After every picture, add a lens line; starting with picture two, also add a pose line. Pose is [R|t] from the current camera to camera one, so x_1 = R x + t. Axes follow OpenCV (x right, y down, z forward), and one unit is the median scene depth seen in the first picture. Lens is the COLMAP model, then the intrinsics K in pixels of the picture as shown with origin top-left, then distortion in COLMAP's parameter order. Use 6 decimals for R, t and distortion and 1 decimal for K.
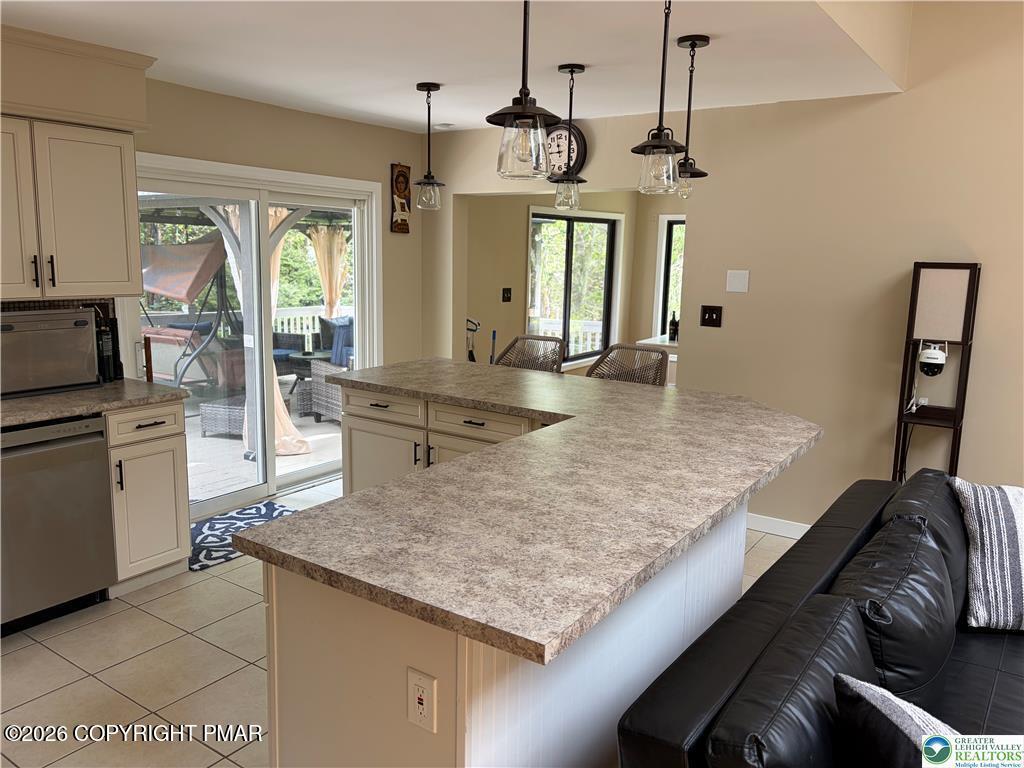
lens RADIAL K [[769.1, 0, 512.2], [0, 769.1, 382.0], [0, 0, 1]] dist [0.064162, -0.072603]
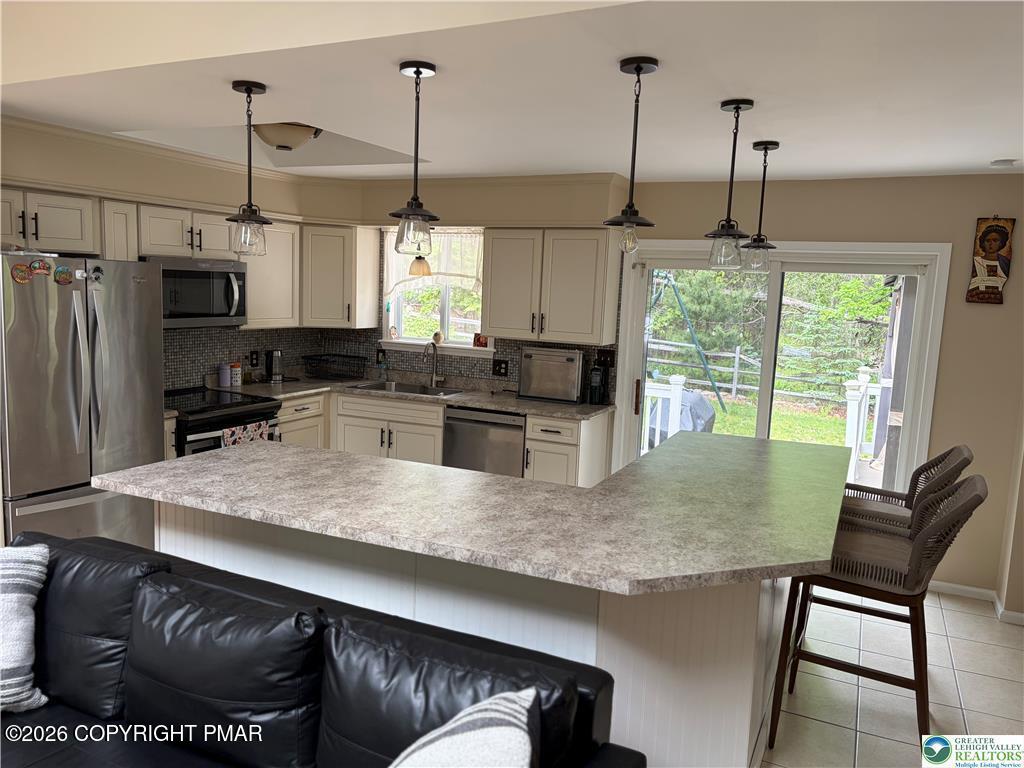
lens RADIAL K [[769.1, 0, 506.8], [0, 769.1, 387.4], [0, 0, 1]] dist [0.064162, -0.072603]
pose [[0.154425, 0.110787, -0.981773, 0.801041], [-0.204521, 0.975754, 0.077939, -0.104895], [0.966604, 0.188758, 0.173339, 0.590673]]
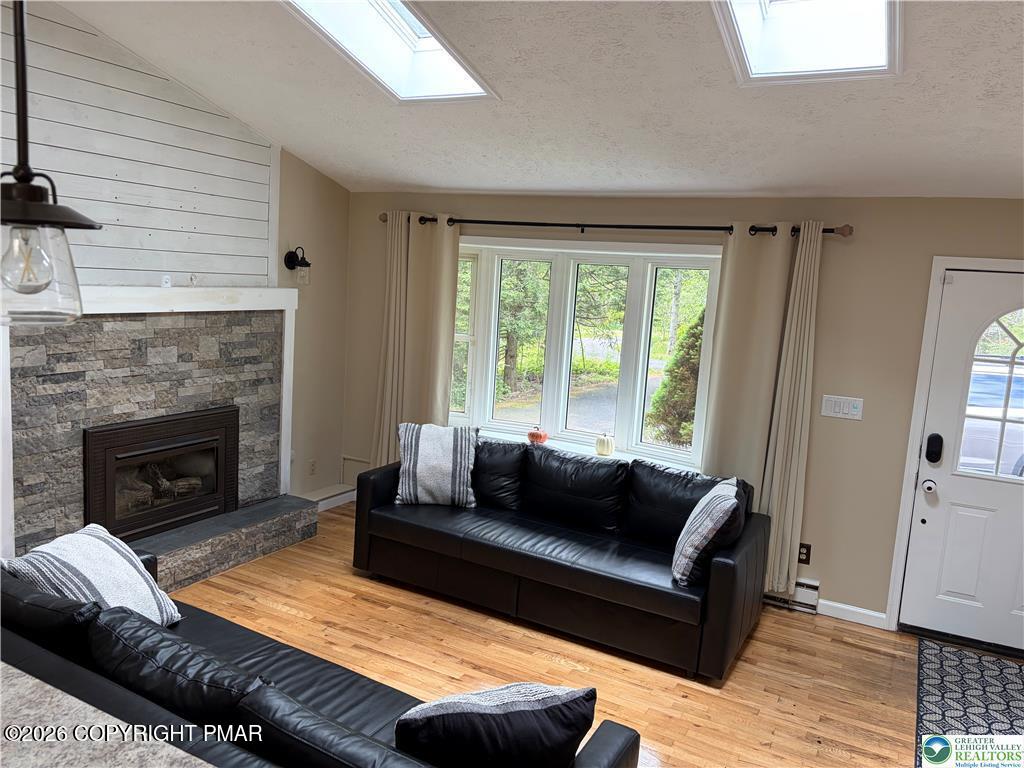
lens RADIAL K [[769.1, 0, 510.9], [0, 769.1, 382.0], [0, 0, 1]] dist [0.064162, -0.072603]
pose [[-0.117643, -0.167382, 0.978848, -0.263499], [0.102043, 0.978438, 0.179575, -0.131116], [-0.987799, 0.121010, -0.098027, 0.328303]]
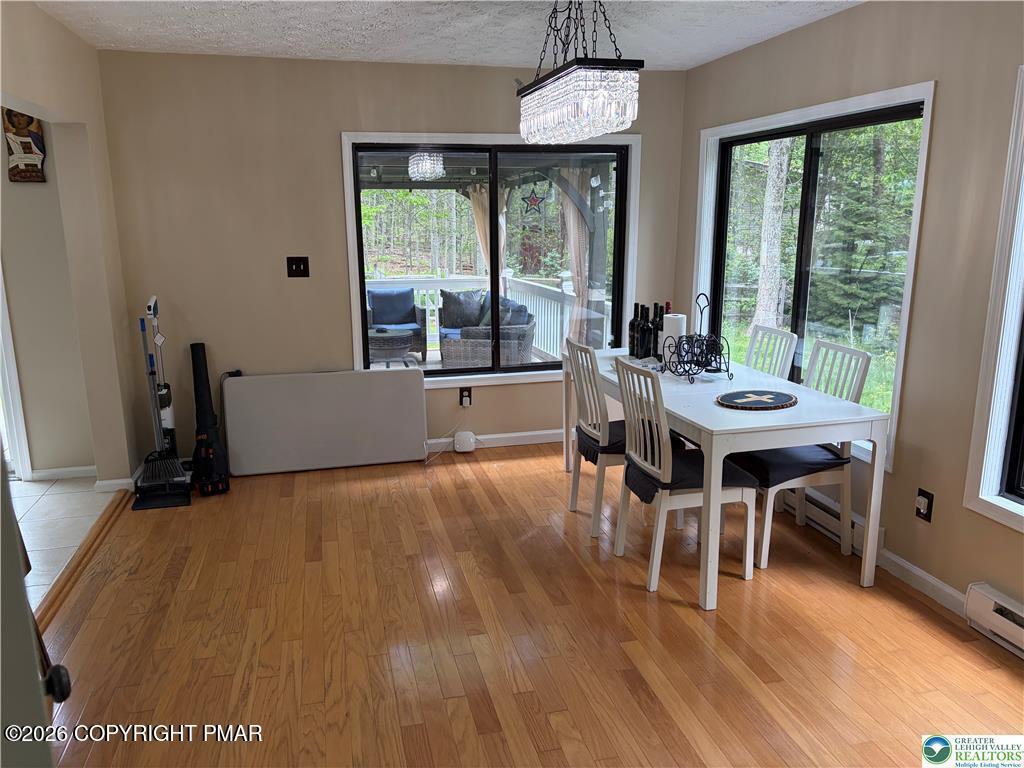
lens RADIAL K [[769.1, 0, 510.1], [0, 769.1, 382.3], [0, 0, 1]] dist [0.064162, -0.072603]
pose [[0.733073, 0.123648, -0.668817, 1.051348], [-0.093582, 0.992321, 0.080882, -0.149511], [0.673681, 0.003297, 0.739015, 1.074216]]
